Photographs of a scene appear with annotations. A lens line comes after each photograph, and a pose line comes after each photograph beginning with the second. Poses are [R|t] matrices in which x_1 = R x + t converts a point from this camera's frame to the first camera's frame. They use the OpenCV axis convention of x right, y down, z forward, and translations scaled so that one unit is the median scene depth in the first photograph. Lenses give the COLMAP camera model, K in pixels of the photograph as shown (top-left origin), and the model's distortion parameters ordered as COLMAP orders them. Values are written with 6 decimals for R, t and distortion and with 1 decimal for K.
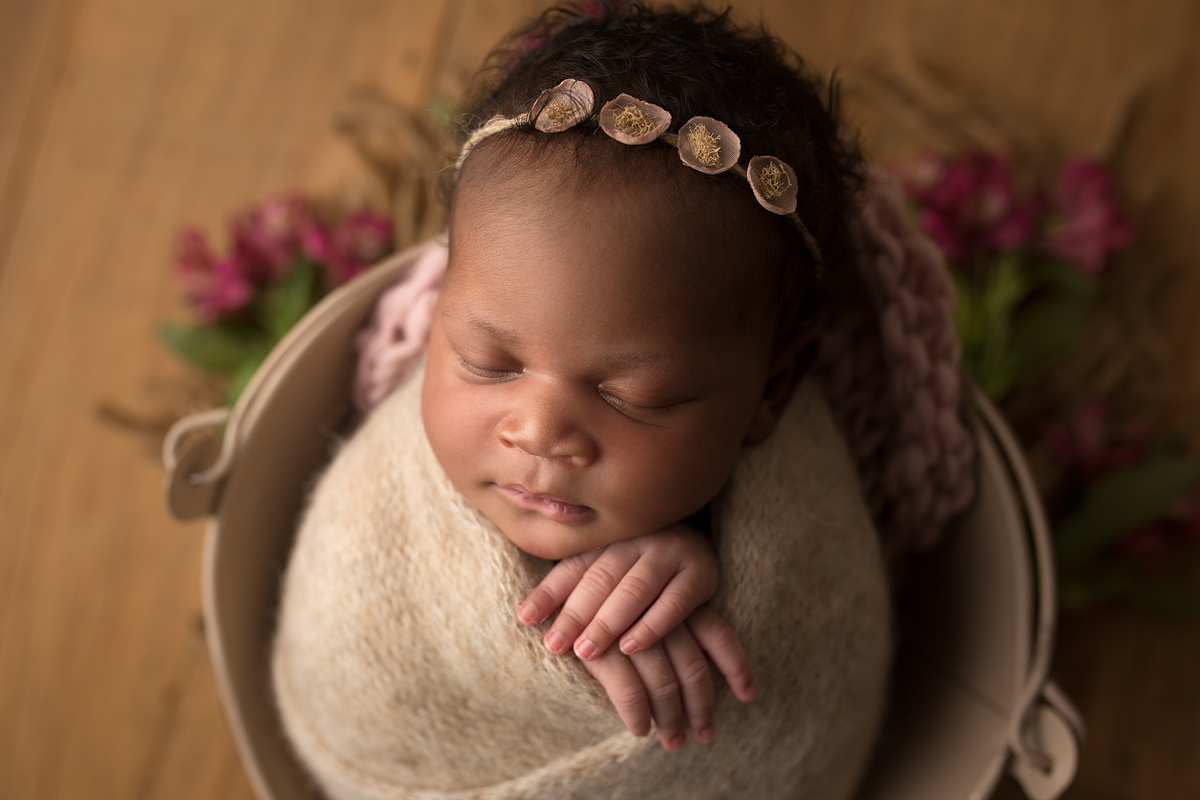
lens RADIAL K [[1220.9, 0, 589.1], [0, 1220.9, 411.6], [0, 0, 1]] dist [-0.035065, 0.000000]
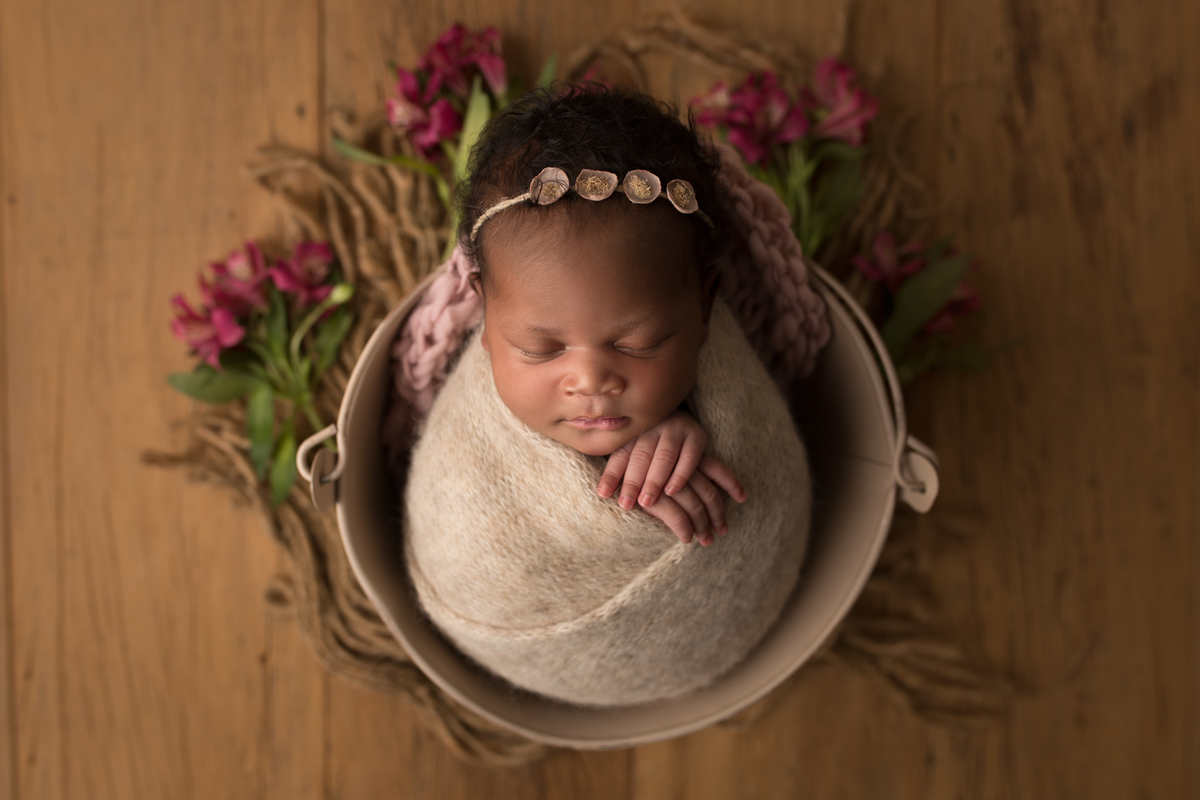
lens RADIAL K [[1220.9, 0, 606.5], [0, 1220.9, 388.8], [0, 0, 1]] dist [-0.035065, 0.000000]
pose [[0.945020, -0.291507, 0.148189, -0.221946], [0.278700, 0.955017, 0.101334, -0.112257], [-0.171062, -0.054462, 0.983754, -0.515470]]
